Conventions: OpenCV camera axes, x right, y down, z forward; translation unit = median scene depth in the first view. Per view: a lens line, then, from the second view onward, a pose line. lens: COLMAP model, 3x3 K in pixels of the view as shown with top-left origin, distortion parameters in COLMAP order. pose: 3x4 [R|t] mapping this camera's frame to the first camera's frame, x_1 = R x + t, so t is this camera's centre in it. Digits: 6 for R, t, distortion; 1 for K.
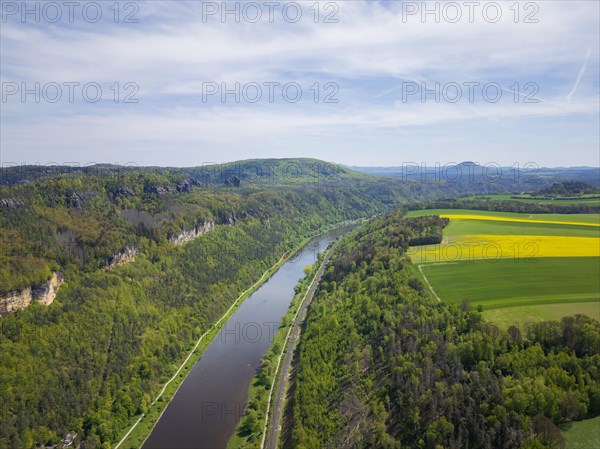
lens RADIAL K [[455.0, 0, 296.8], [0, 455.0, 223.9], [0, 0, 1]] dist [-0.002823, -0.002962]
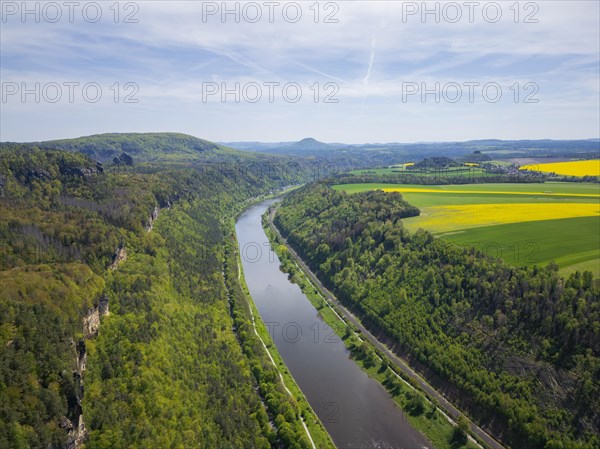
lens RADIAL K [[455.0, 0, 296.8], [0, 455.0, 223.9], [0, 0, 1]] dist [-0.002823, -0.002962]
pose [[0.921988, -0.064251, 0.381851, -0.227796], [0.043636, 0.997096, 0.062413, -0.010777], [-0.384752, -0.040882, 0.922114, 0.058108]]
